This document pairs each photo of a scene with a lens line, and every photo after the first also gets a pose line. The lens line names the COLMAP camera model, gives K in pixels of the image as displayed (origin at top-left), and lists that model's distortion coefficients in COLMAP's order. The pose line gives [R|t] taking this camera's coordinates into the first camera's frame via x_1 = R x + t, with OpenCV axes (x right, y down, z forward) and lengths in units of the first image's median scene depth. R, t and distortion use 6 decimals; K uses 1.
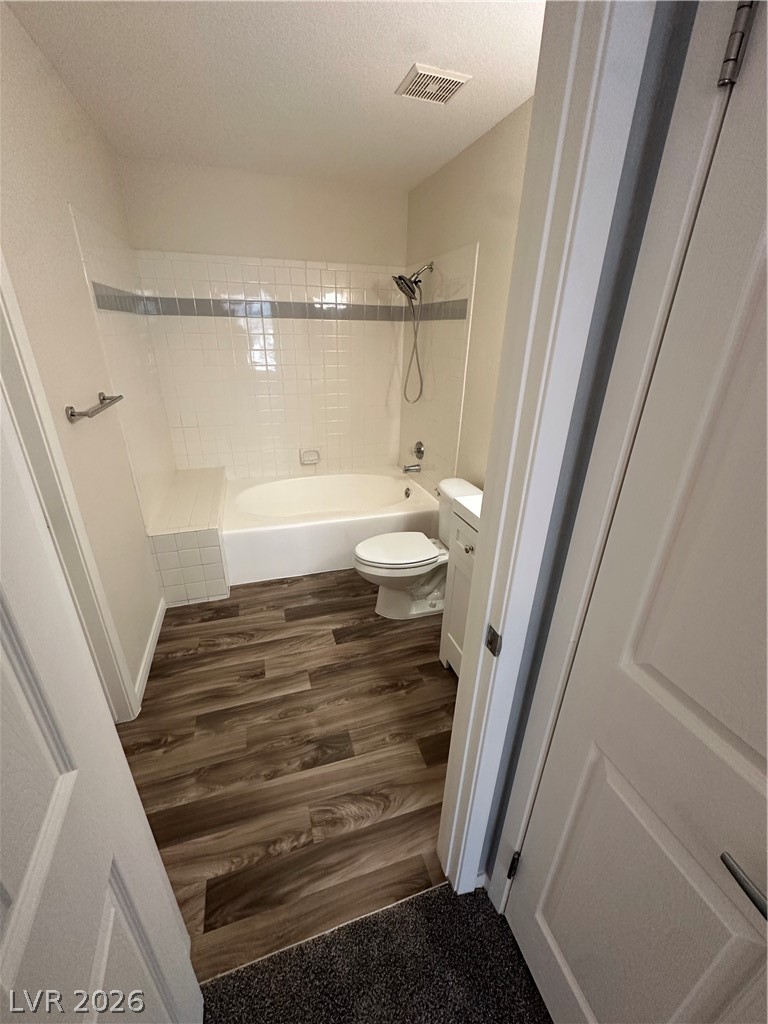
lens RADIAL K [[410.2, 0, 384.0], [0, 410.2, 512.0], [0, 0, 1]] dist [-0.006438, 0.001773]
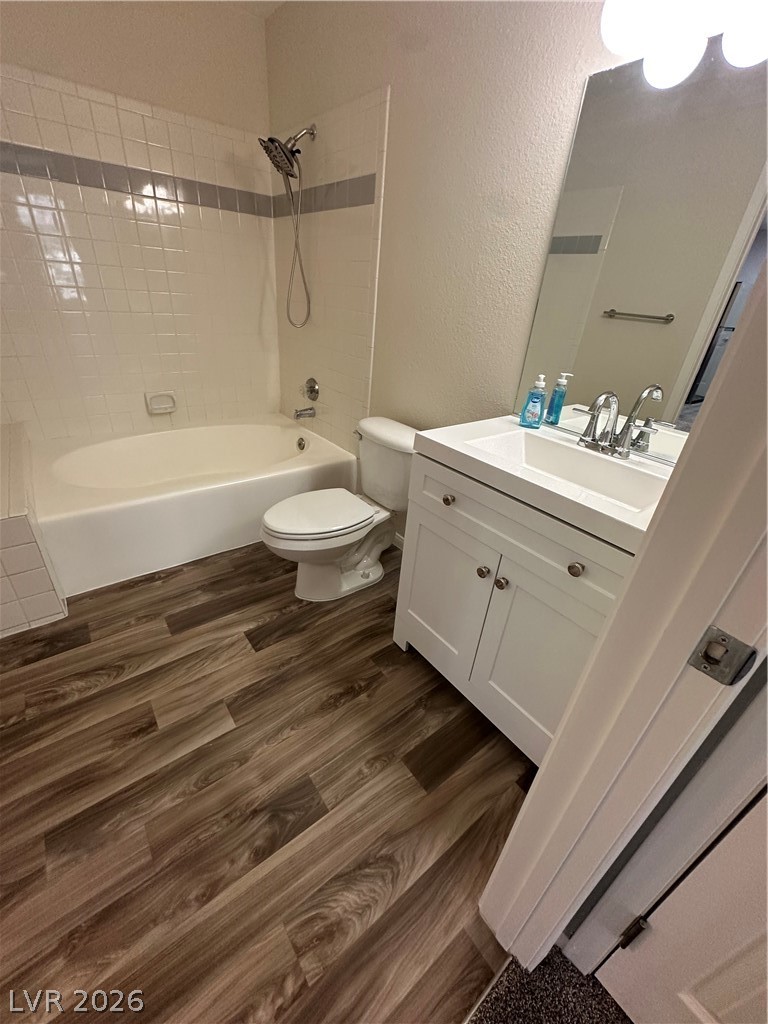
lens RADIAL K [[410.2, 0, 384.0], [0, 410.2, 512.0], [0, 0, 1]] dist [-0.006438, 0.001773]
pose [[0.937721, -0.119408, 0.326224, -0.104596], [0.086334, 0.989711, 0.114100, 0.012761], [-0.336492, -0.078830, 0.938381, 0.246633]]
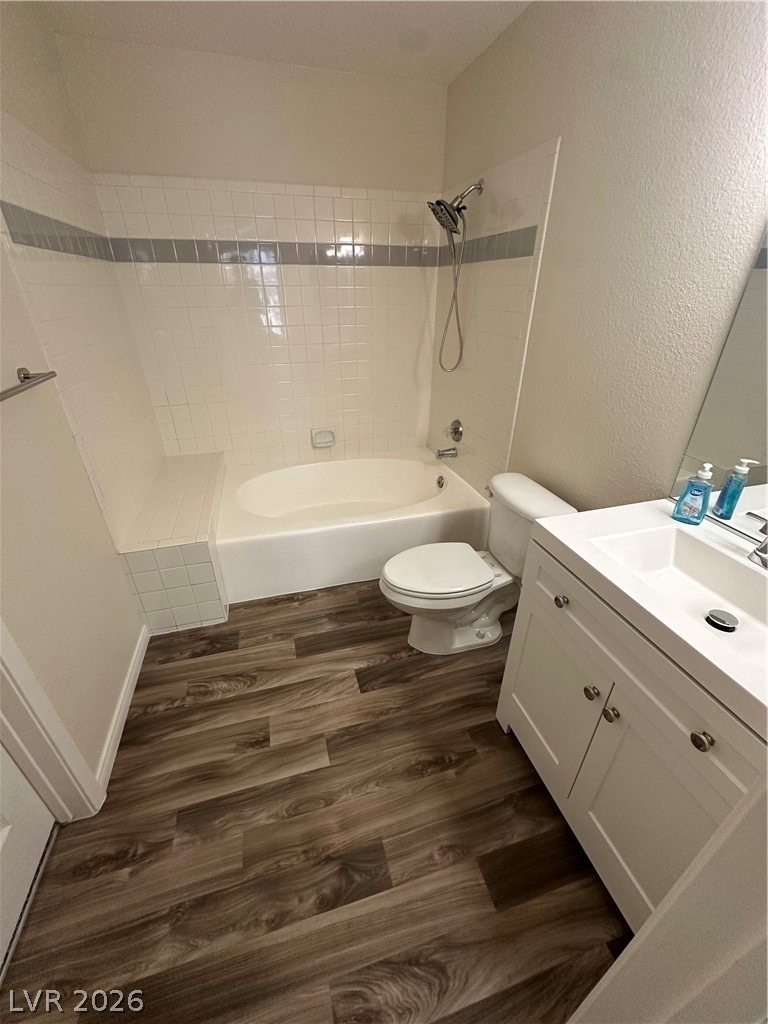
lens RADIAL K [[410.2, 0, 384.0], [0, 410.2, 512.0], [0, 0, 1]] dist [-0.006438, 0.001773]
pose [[0.999409, -0.001100, -0.034360, -0.042735], [0.003858, 0.996763, 0.080307, -0.078638], [0.034161, -0.080392, 0.996178, 0.239698]]
